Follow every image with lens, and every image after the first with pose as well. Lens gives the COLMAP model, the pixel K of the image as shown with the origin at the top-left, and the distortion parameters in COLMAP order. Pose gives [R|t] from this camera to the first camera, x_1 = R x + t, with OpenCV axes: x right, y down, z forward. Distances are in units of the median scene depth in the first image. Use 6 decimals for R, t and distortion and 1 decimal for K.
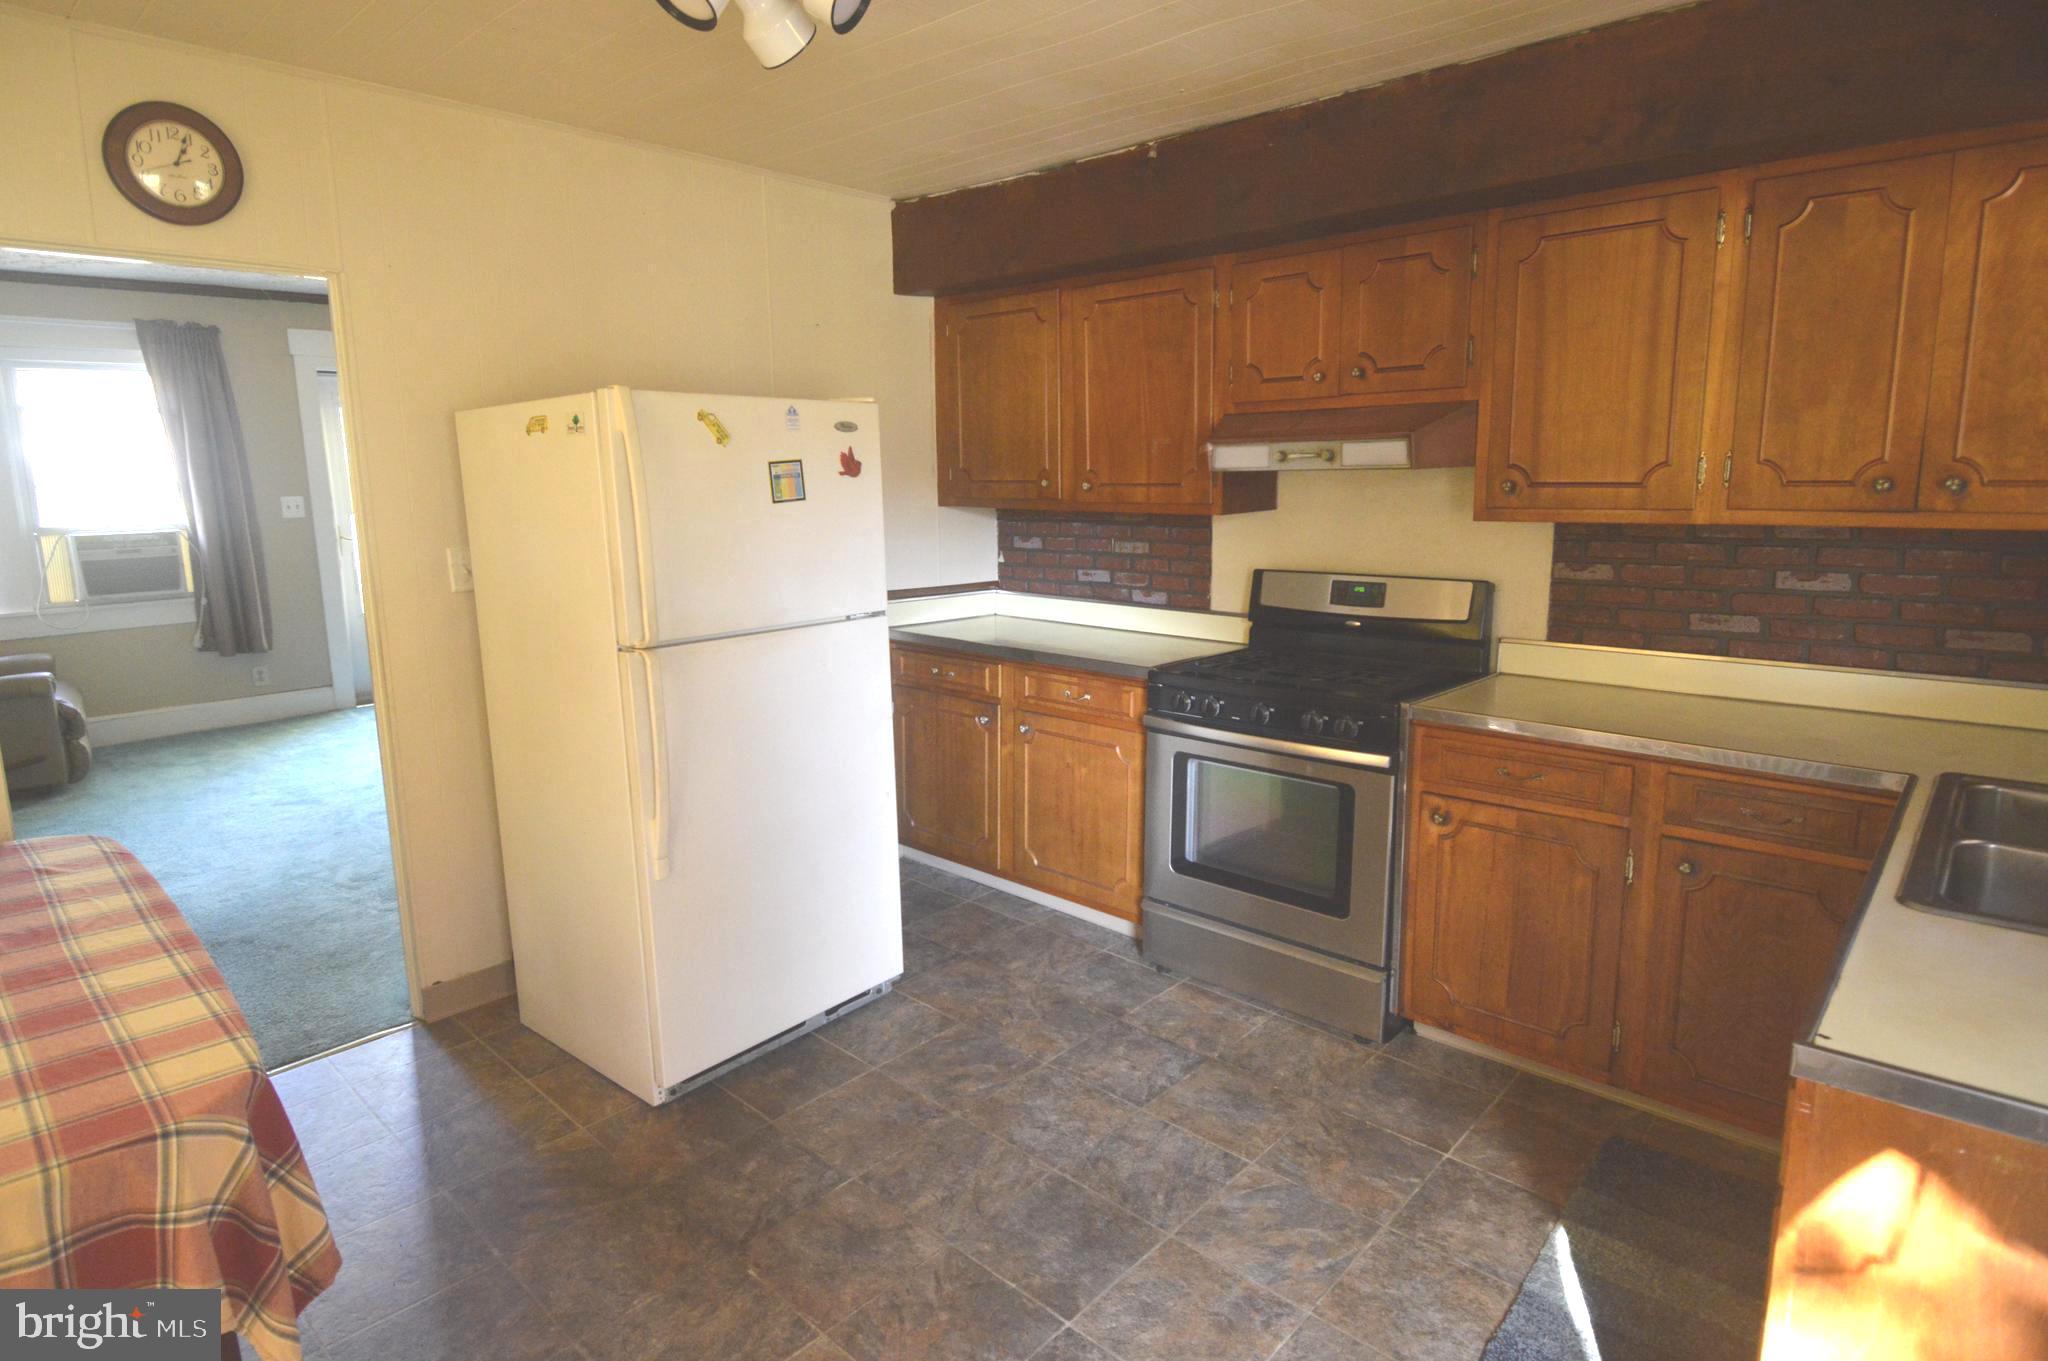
lens RADIAL K [[1085.0, 0, 1034.0], [0, 1085.0, 663.9], [0, 0, 1]] dist [0.006424, -0.022736]
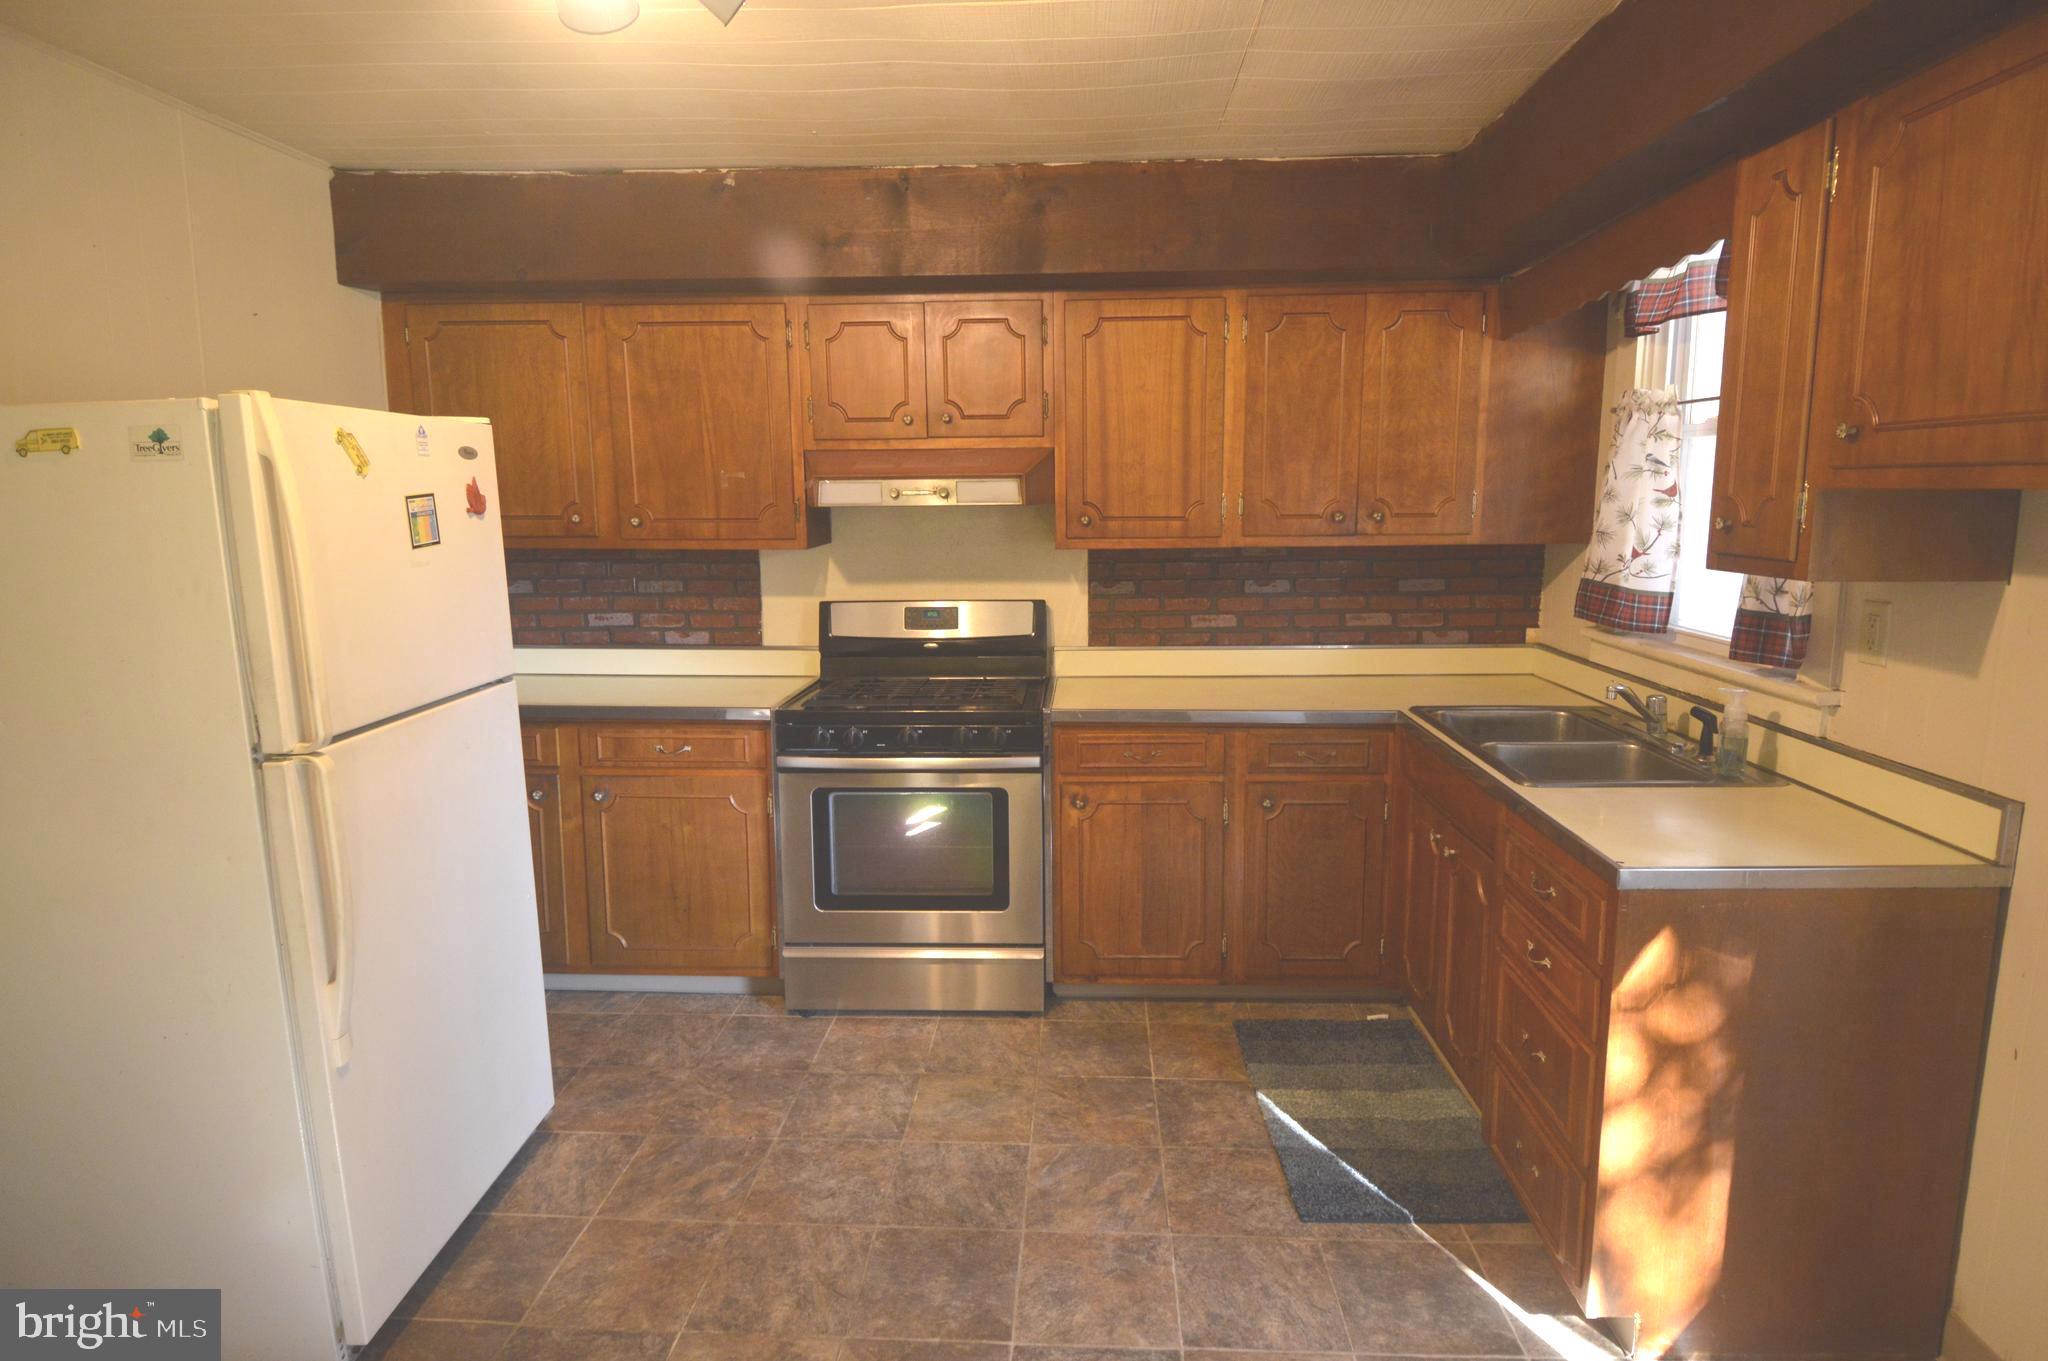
lens RADIAL K [[1085.0, 0, 1047.2], [0, 1085.0, 661.2], [0, 0, 1]] dist [0.006424, -0.022736]
pose [[0.766378, -0.090488, 0.635985, -0.380299], [0.108468, 0.994042, 0.010726, -0.025760], [-0.633166, 0.060764, 0.771627, 0.109879]]
